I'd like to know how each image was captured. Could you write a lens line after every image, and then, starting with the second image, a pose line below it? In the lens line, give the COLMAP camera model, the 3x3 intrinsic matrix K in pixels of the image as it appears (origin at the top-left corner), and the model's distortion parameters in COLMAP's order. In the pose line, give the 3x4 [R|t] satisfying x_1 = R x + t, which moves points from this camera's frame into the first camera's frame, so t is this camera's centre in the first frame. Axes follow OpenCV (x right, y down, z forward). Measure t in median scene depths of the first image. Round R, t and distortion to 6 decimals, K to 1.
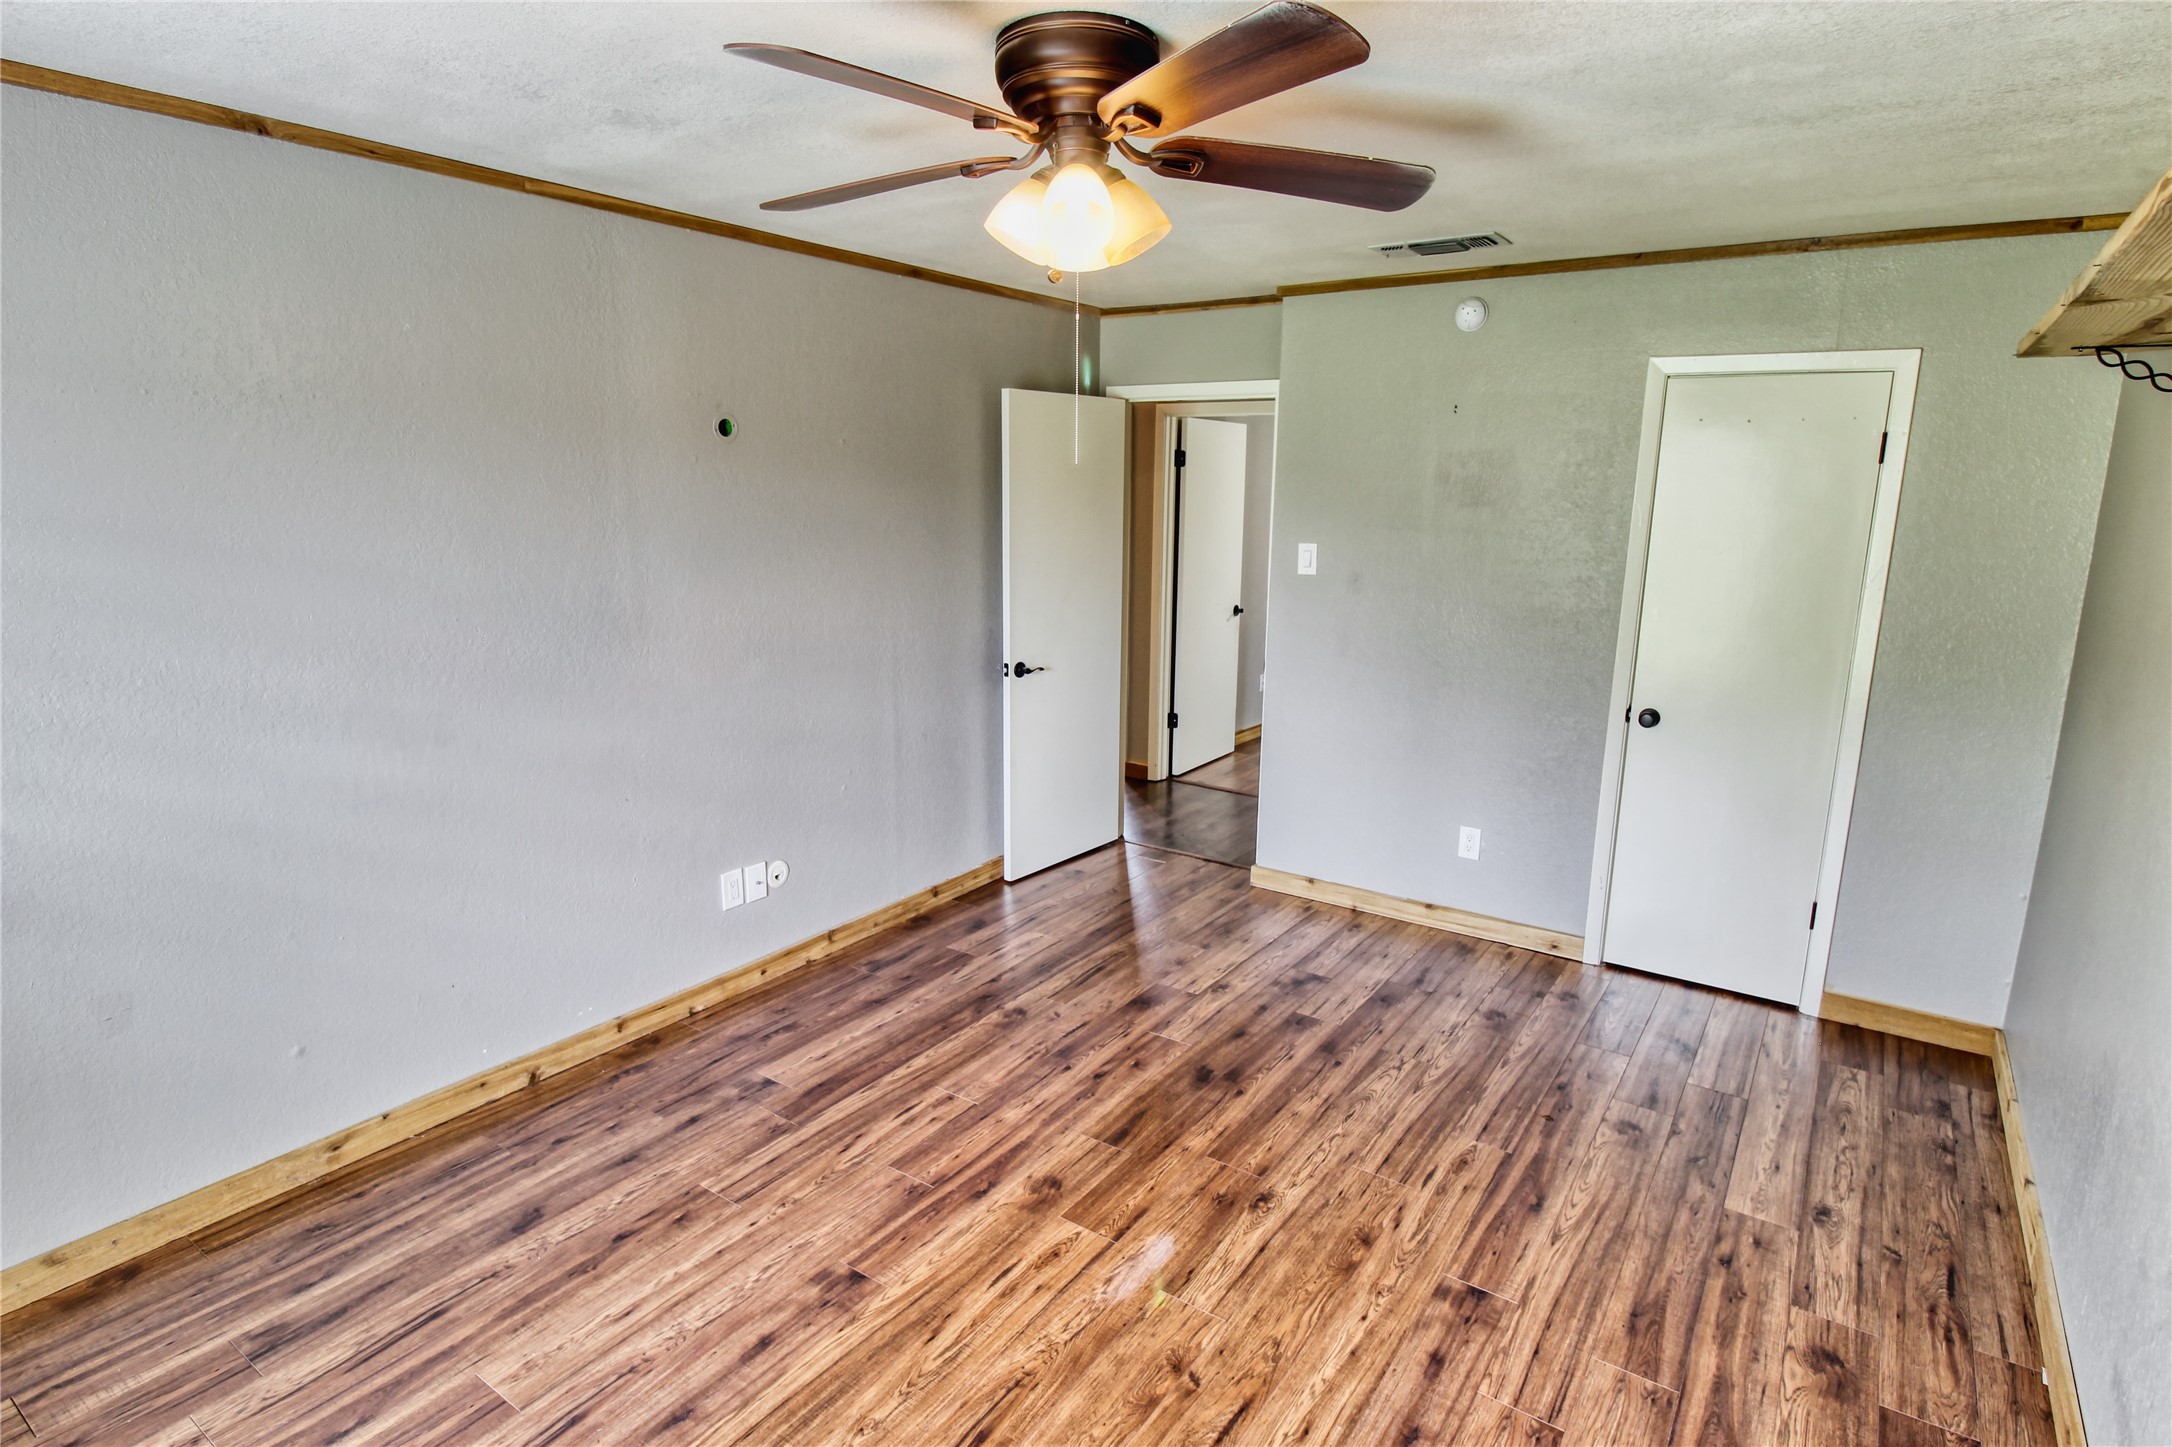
lens RADIAL K [[1132.0, 0, 1097.4], [0, 1132.0, 721.6], [0, 0, 1]] dist [0.013120, -0.017868]
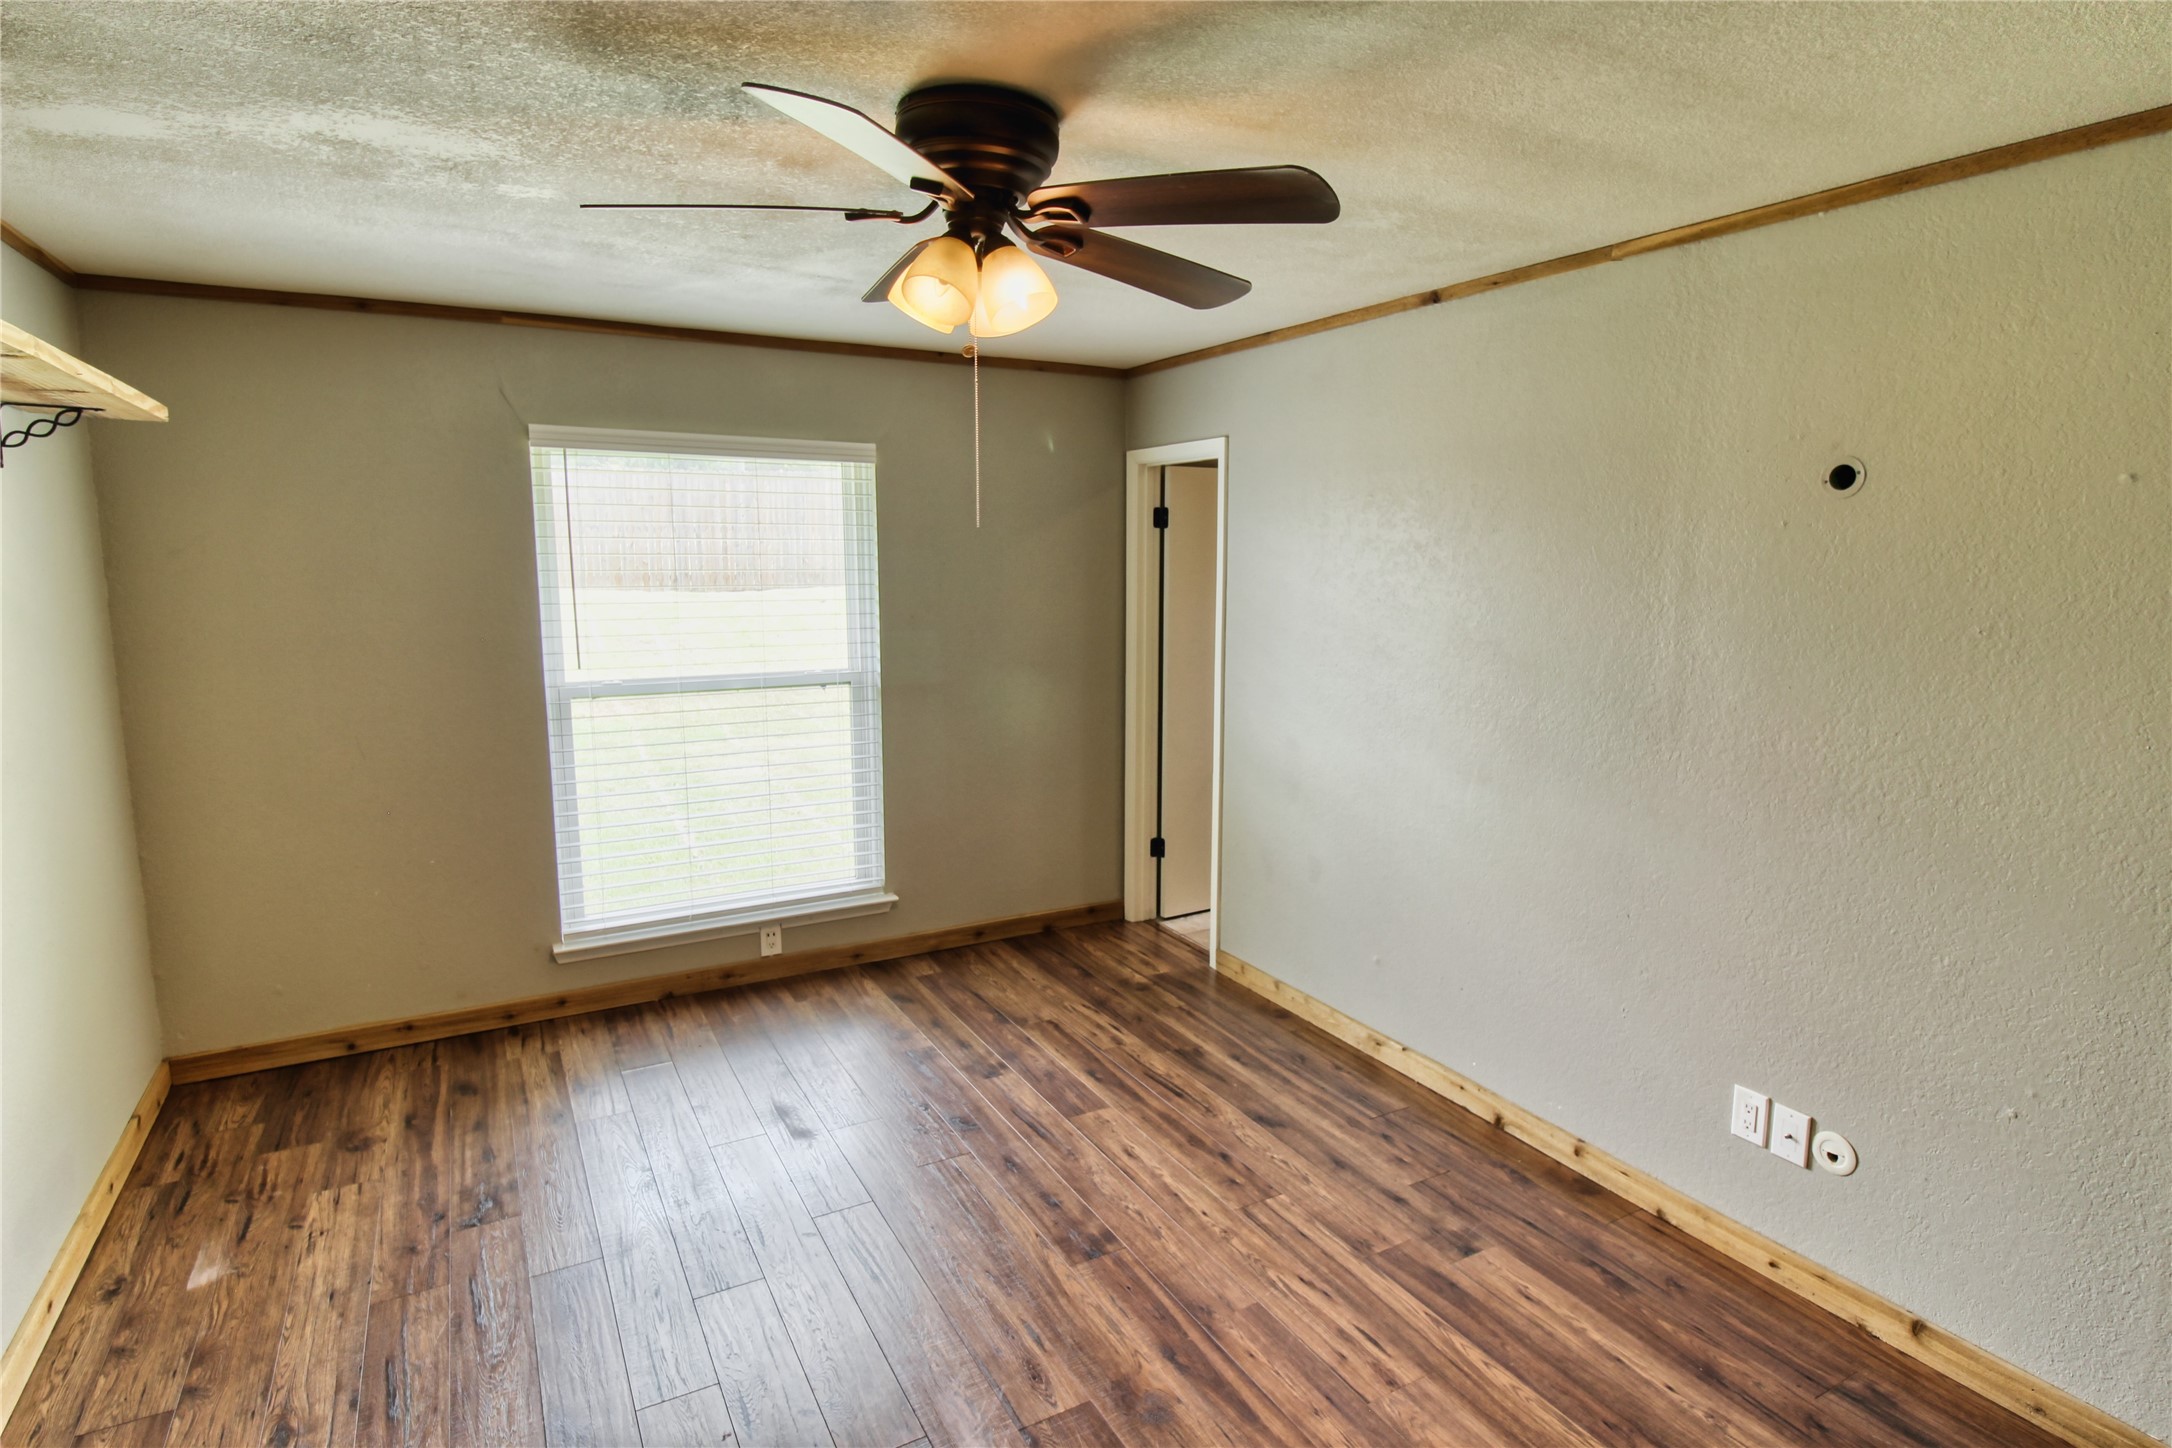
lens RADIAL K [[1132.0, 0, 1097.4], [0, 1132.0, 722.1], [0, 0, 1]] dist [0.013120, -0.017868]
pose [[-0.444037, 0.124745, -0.887282, 0.622348], [-0.193717, 0.953475, 0.230996, -0.233785], [0.874817, 0.274453, -0.399213, 1.139718]]
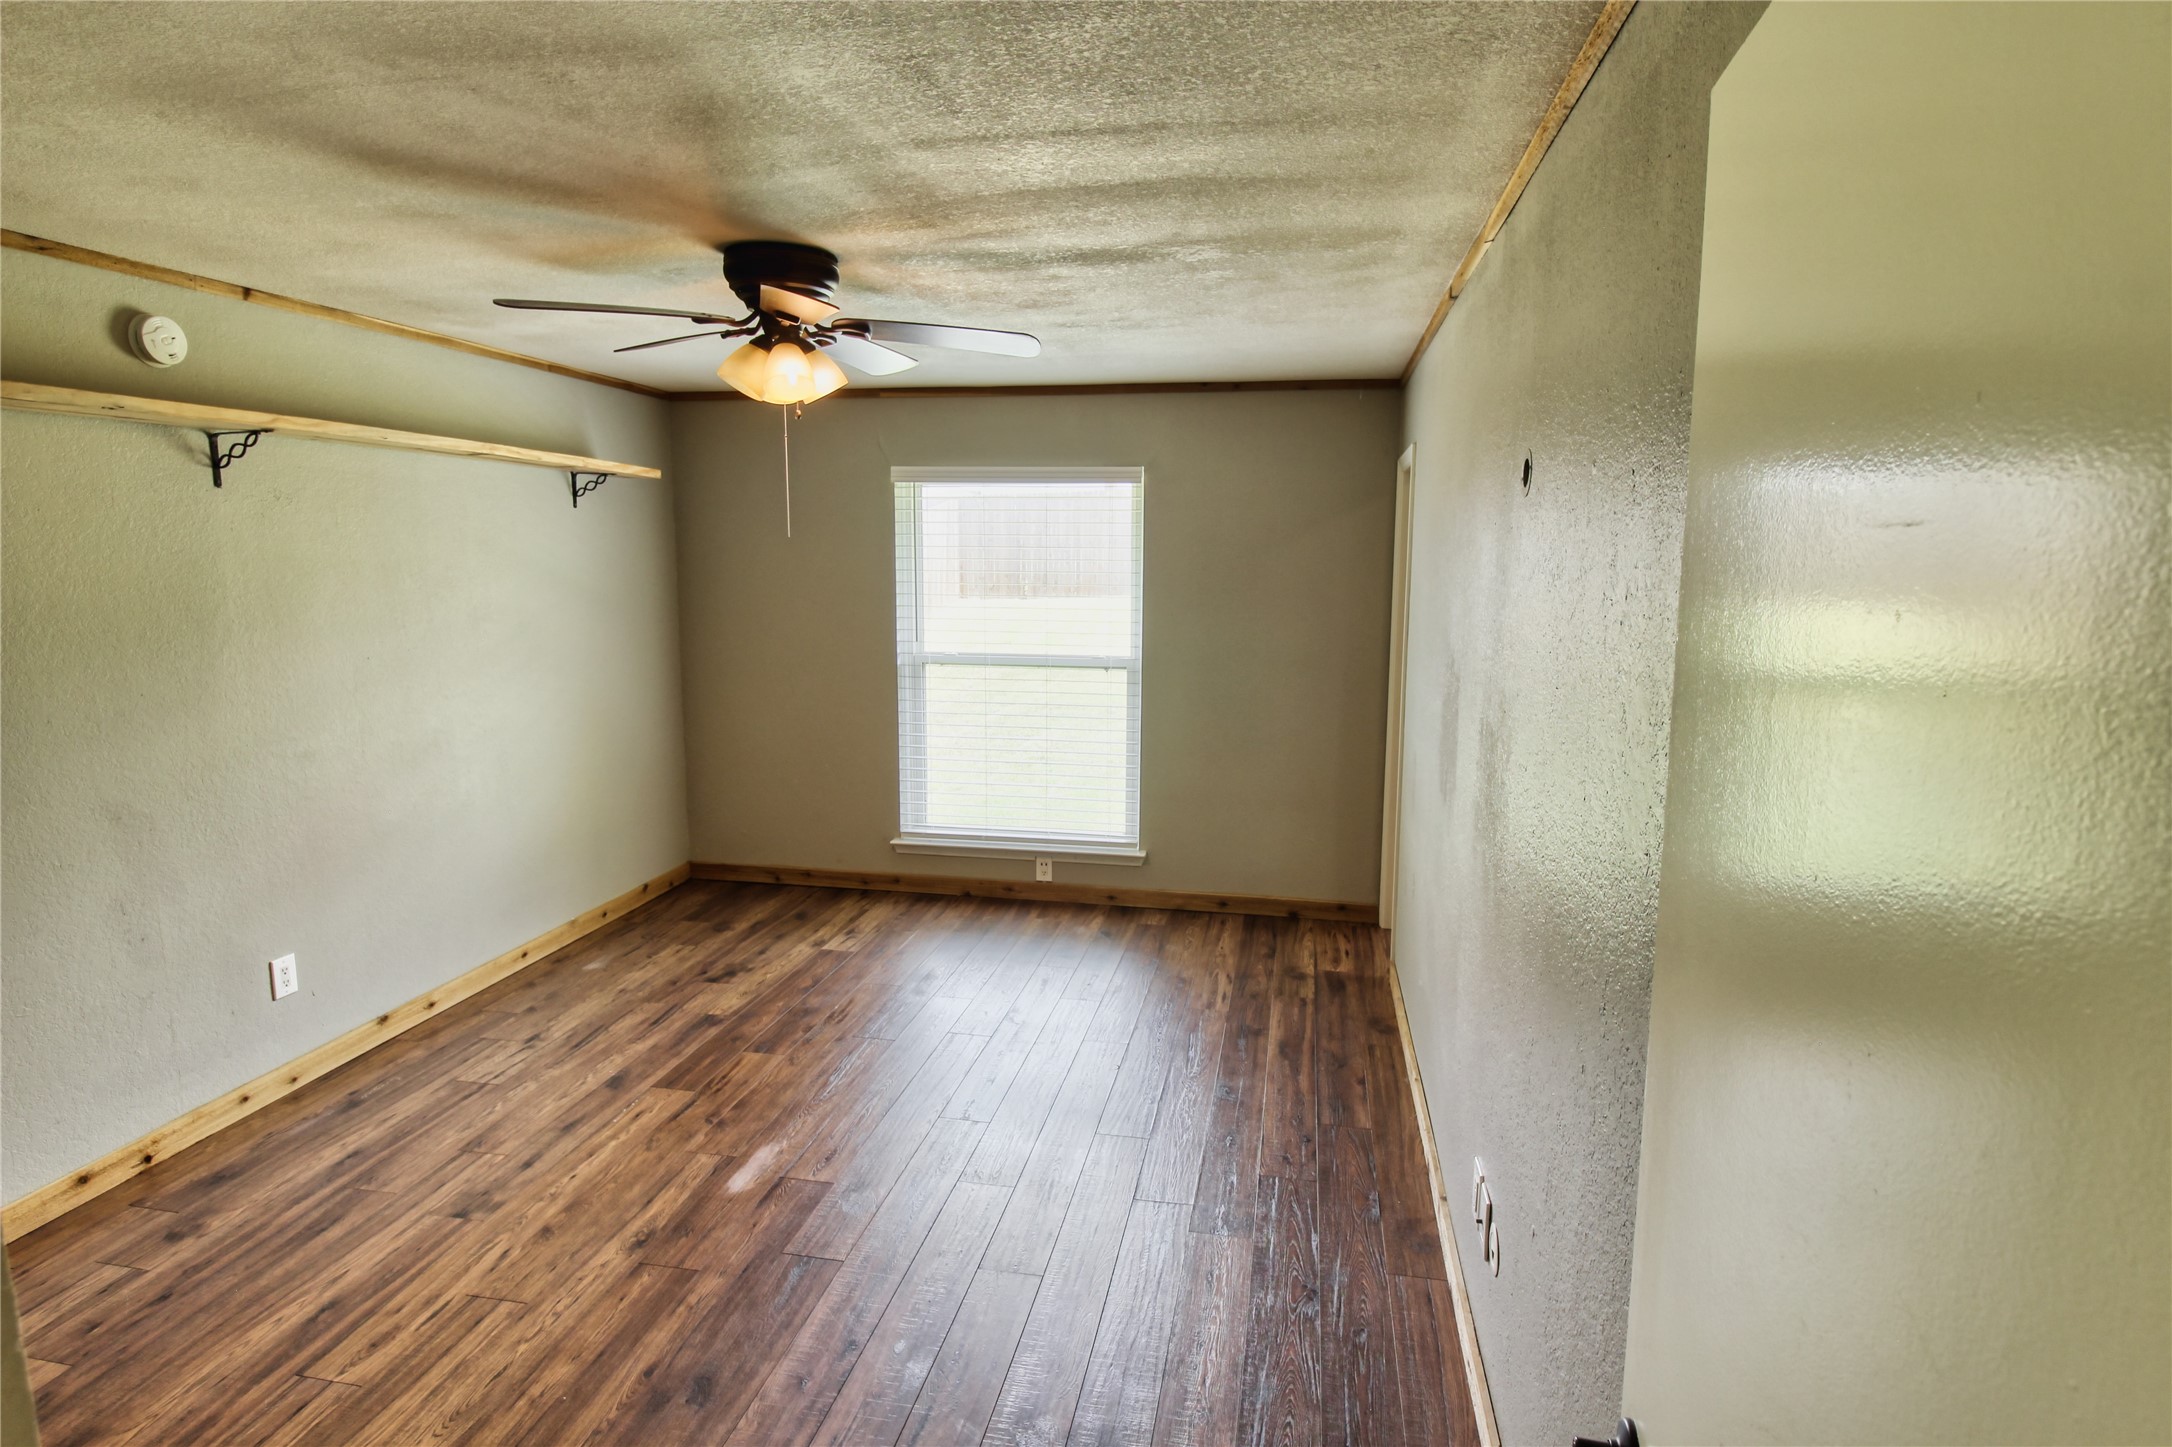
lens RADIAL K [[1132.0, 0, 1097.4], [0, 1132.0, 721.6], [0, 0, 1]] dist [0.013120, -0.017868]
pose [[-0.912993, 0.042834, -0.405721, 0.160737], [-0.100370, 0.940326, 0.325136, -0.380552], [0.395437, 0.337569, -0.854211, 1.827014]]
